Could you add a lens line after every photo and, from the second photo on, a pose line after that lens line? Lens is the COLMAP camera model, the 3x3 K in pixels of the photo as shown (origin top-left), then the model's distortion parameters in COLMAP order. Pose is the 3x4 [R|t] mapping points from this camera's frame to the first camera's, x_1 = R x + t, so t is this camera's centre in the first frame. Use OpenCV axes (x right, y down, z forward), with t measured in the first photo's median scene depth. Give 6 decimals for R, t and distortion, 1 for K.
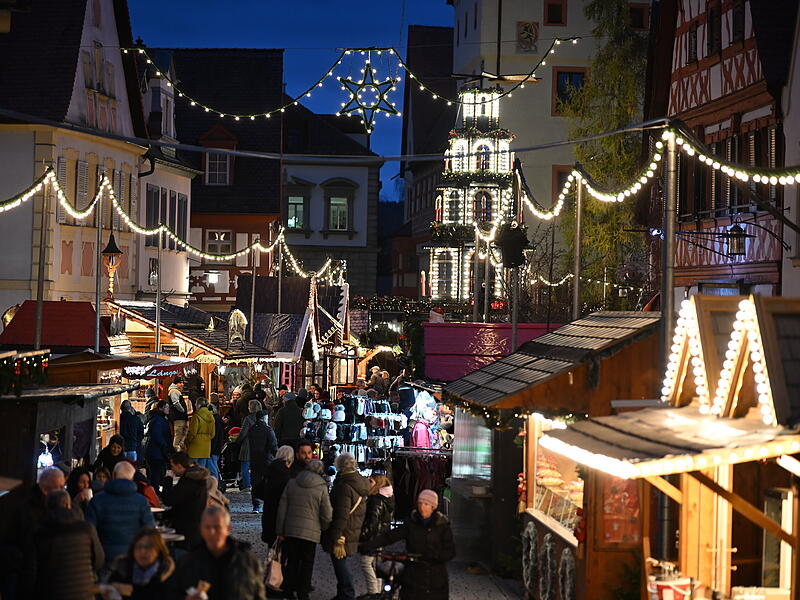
lens RADIAL K [[2863.4, 0, 400.0], [0, 2863.4, 300.0], [0, 0, 1]] dist [0.169737, 2.921111]
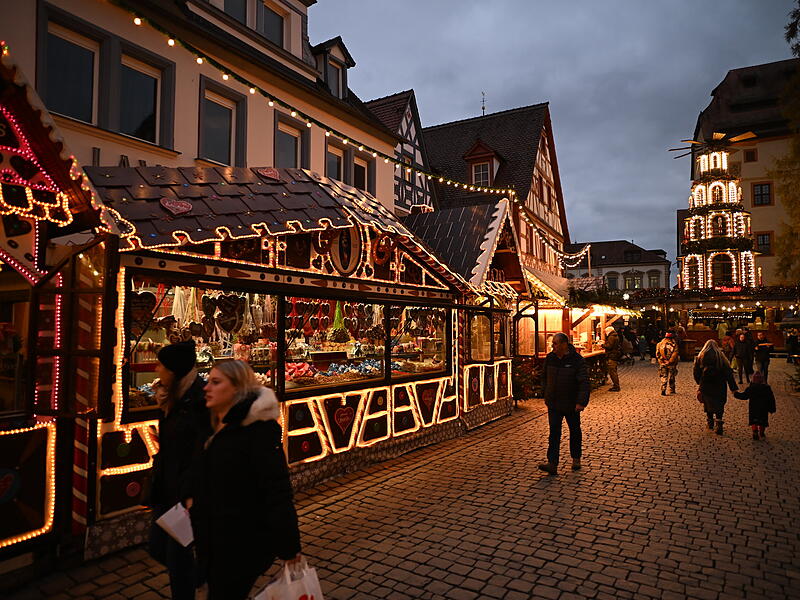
lens RADIAL K [[564.7, 0, 400.0], [0, 564.7, 300.0], [0, 0, 1]] dist [-0.008945, -0.002044]
pose [[0.889613, -0.052849, -0.453647, 0.023711], [0.030333, 0.997926, -0.056772, 0.034220], [0.455707, 0.036745, 0.889371, 1.313051]]
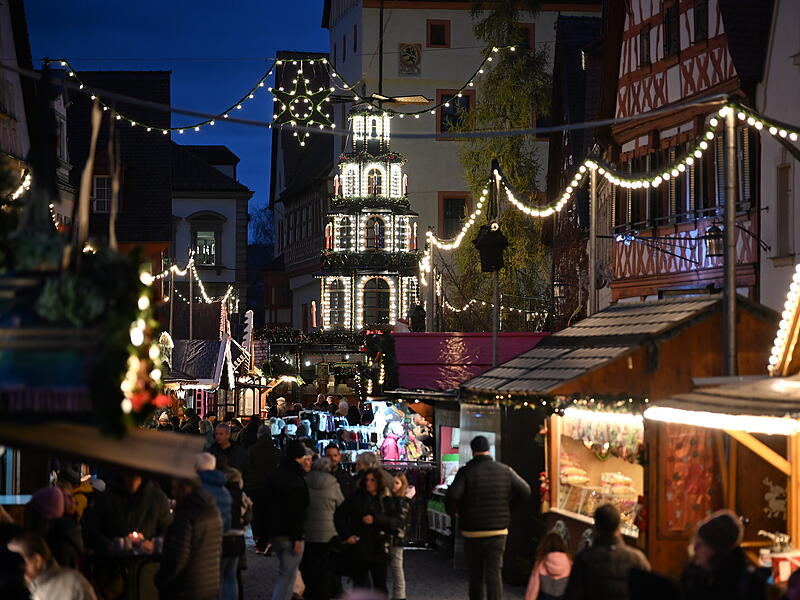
lens RADIAL K [[2983.2, 0, 400.0], [0, 2983.2, 300.0], [0, 0, 1]] dist [0.117114, 4.364497]
pose [[0.998460, -0.016982, 0.052805, -0.031928], [0.017757, 0.999741, -0.014241, 0.008559], [-0.052549, 0.015157, 0.998503, -0.004192]]
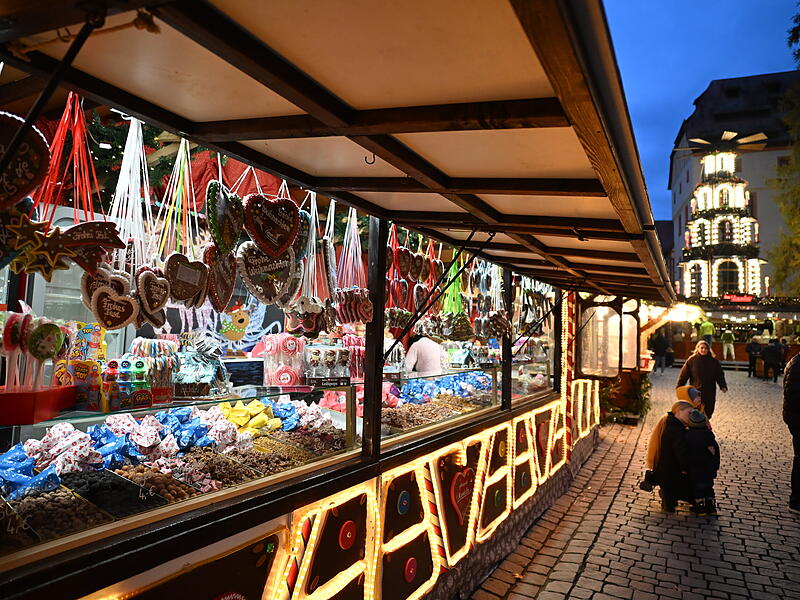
lens RADIAL K [[564.7, 0, 400.0], [0, 564.7, 300.0], [0, 0, 1]] dist [-0.008945, -0.002044]
pose [[0.922484, -0.020087, -0.385513, -0.024388], [-0.003392, 0.998185, -0.060128, 0.035350], [0.386021, 0.056775, 0.920741, 1.355538]]
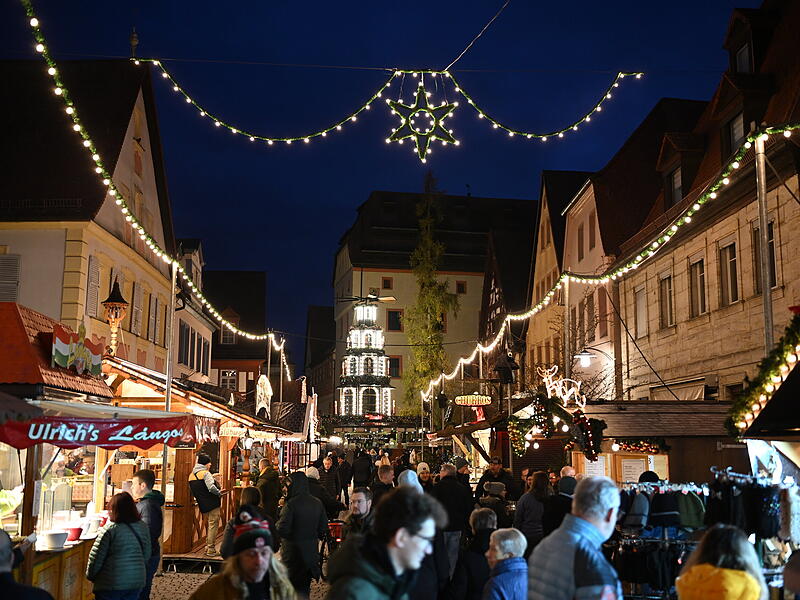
lens RADIAL K [[959.4, 0, 425.2], [0, 959.4, 282.7], [0, 0, 1]] dist [0.015198, 0.016309]
pose [[0.989358, 0.003382, 0.145460, -0.052469], [0.019192, 0.987962, -0.153505, 0.022381], [-0.144228, 0.154663, 0.977383, 0.719495]]
